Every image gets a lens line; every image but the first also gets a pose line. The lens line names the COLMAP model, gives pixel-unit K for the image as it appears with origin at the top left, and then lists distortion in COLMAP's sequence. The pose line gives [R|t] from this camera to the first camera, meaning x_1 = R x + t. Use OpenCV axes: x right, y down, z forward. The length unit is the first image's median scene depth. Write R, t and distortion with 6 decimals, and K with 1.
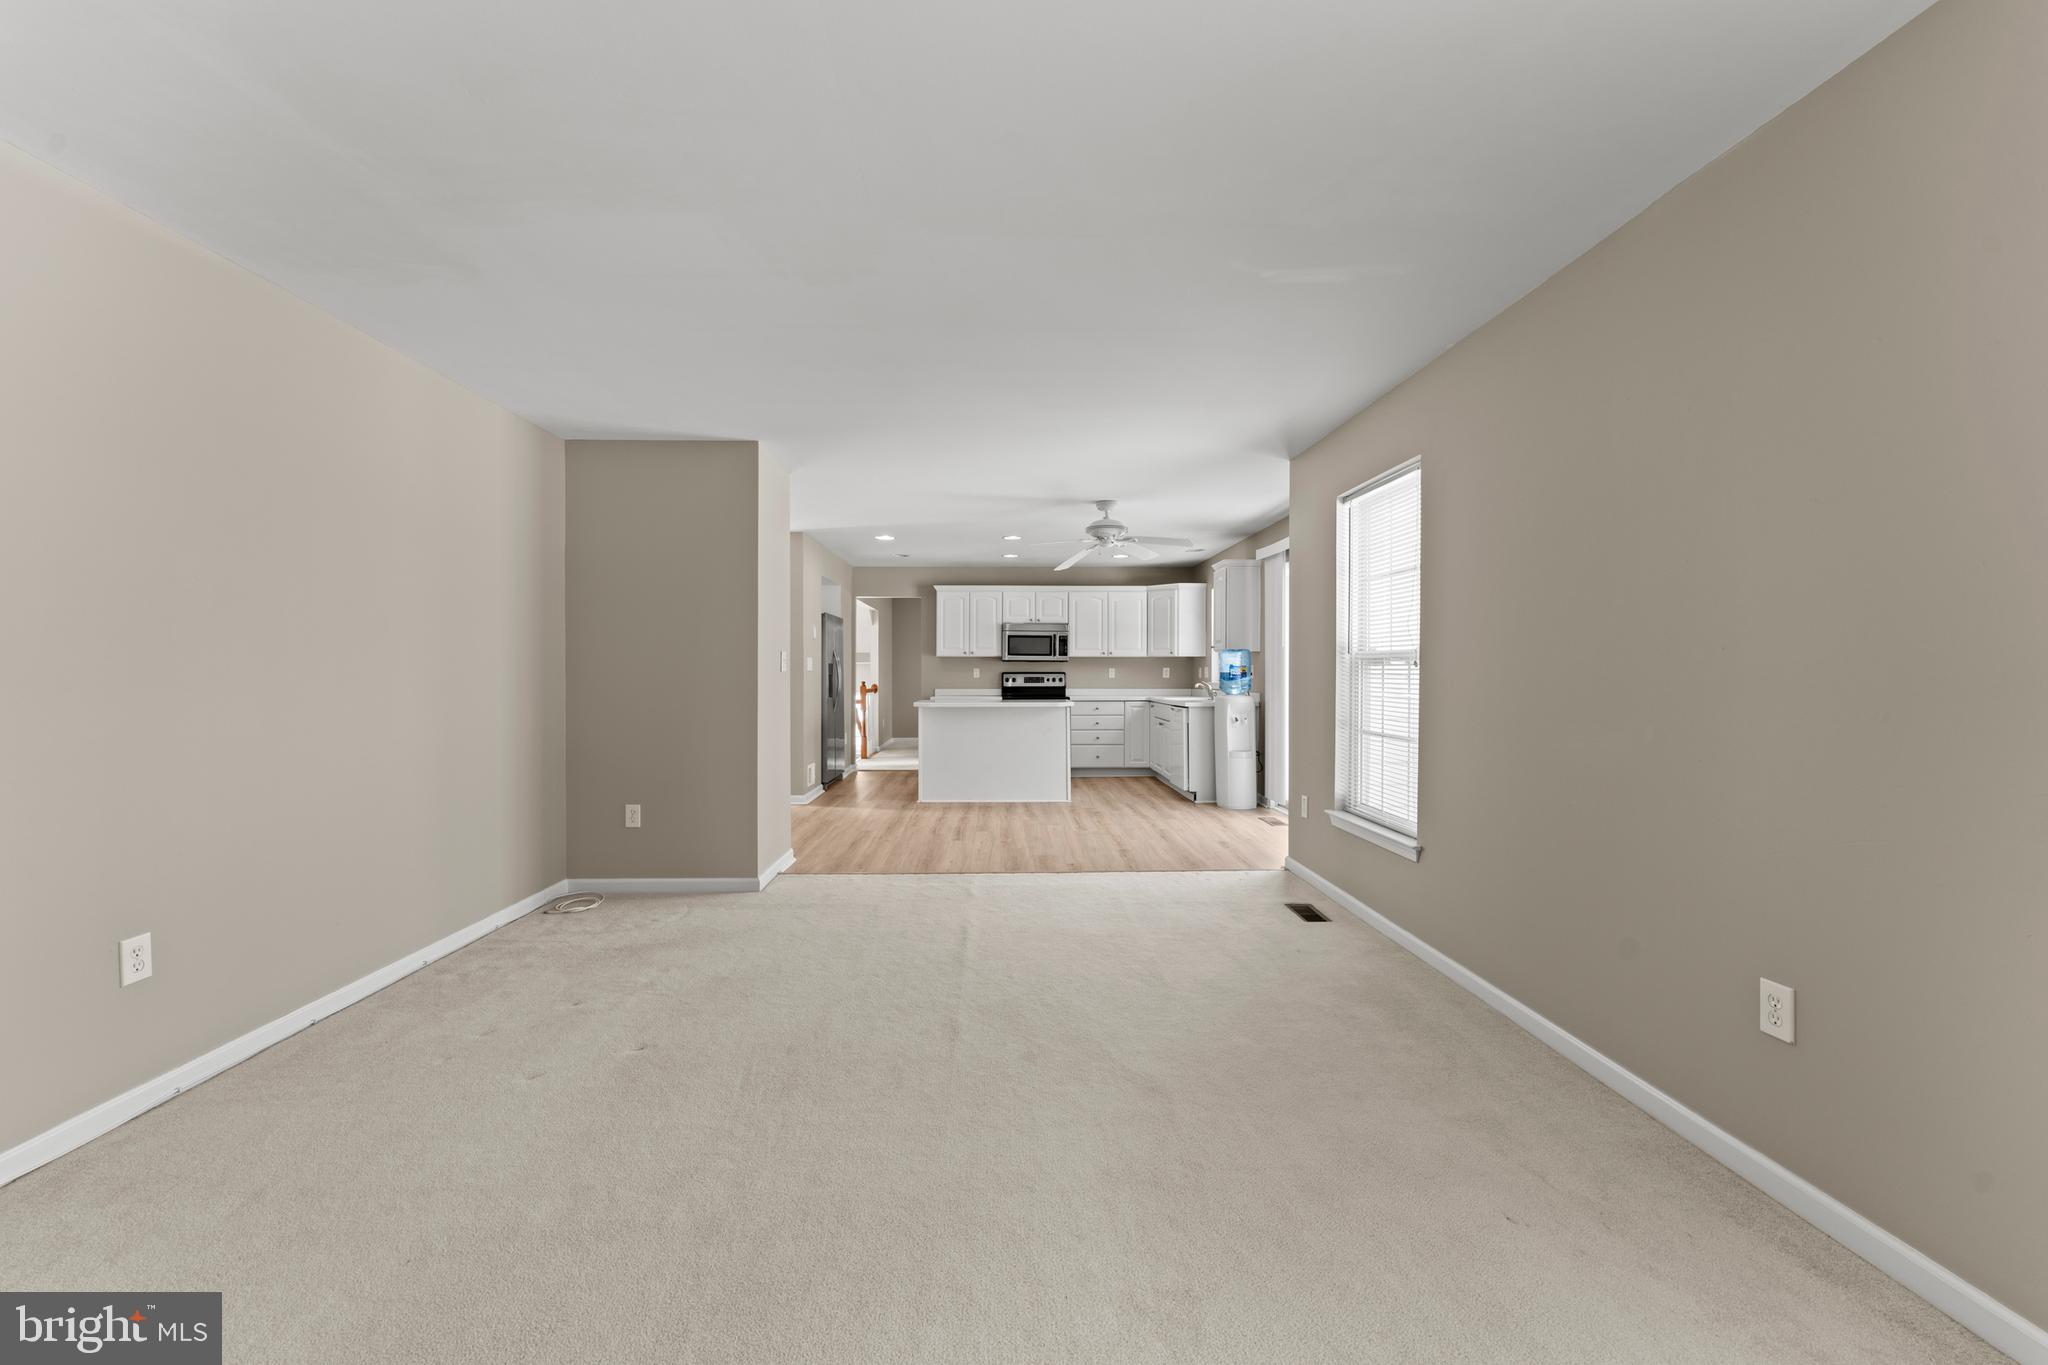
lens RADIAL K [[769.1, 0, 1024.0], [0, 769.1, 682.5], [0, 0, 1]] dist [-0.000625, -0.000032]
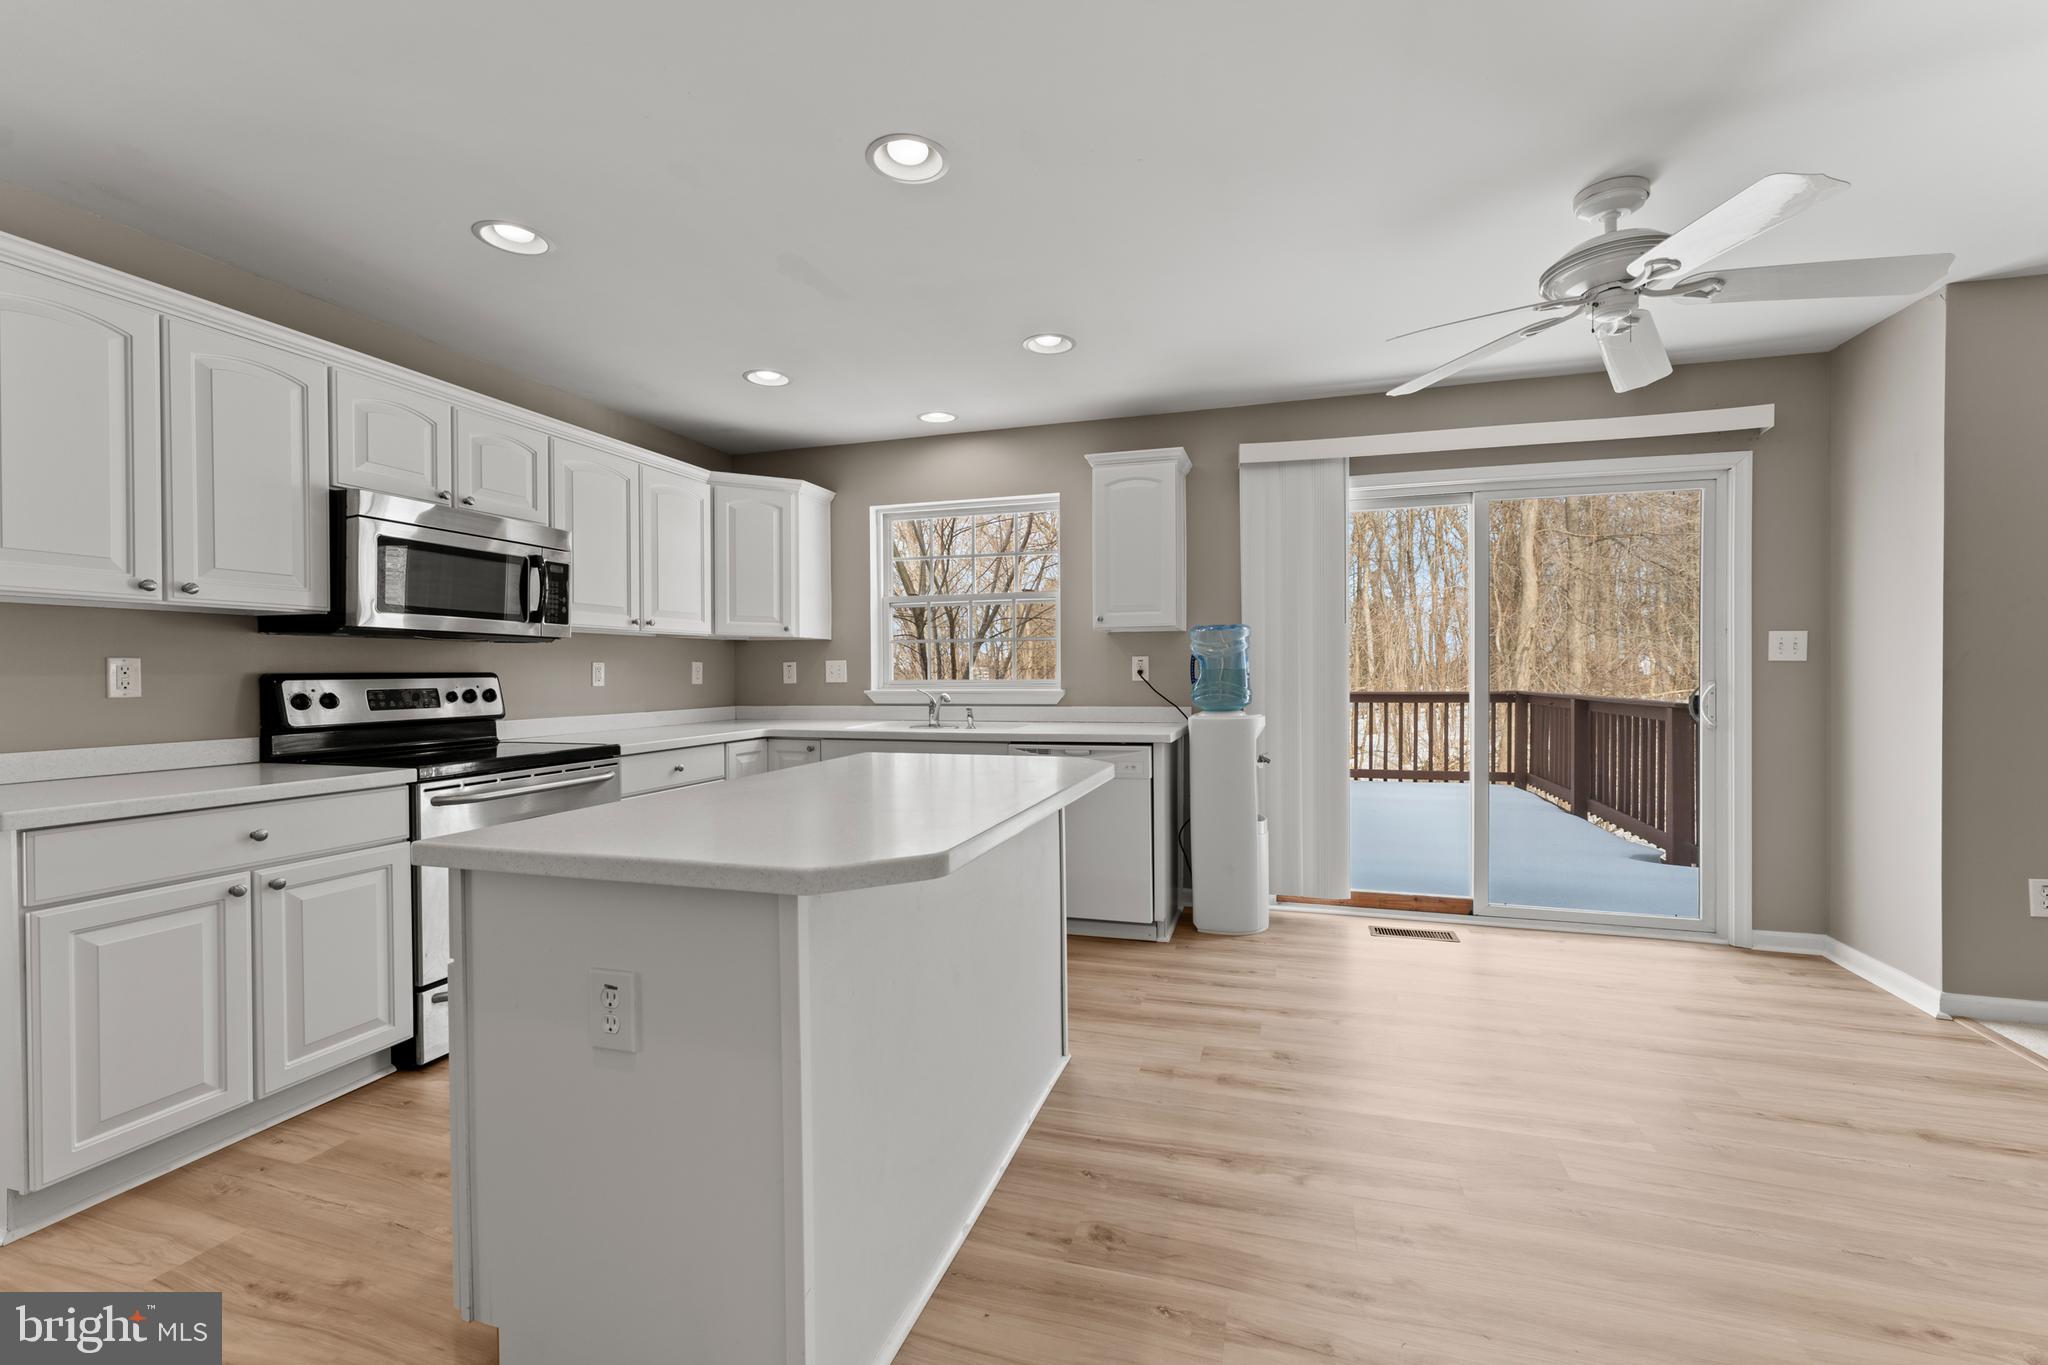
lens RADIAL K [[812.8, 0, 1047.9], [0, 812.8, 682.4], [0, 0, 1]] dist [0.001691, 0.000197]
pose [[0.339722, -0.014972, 0.940407, -0.208556], [0.017534, 0.999800, 0.009583, -0.008607], [-0.940362, 0.013233, 0.339917, 0.679089]]
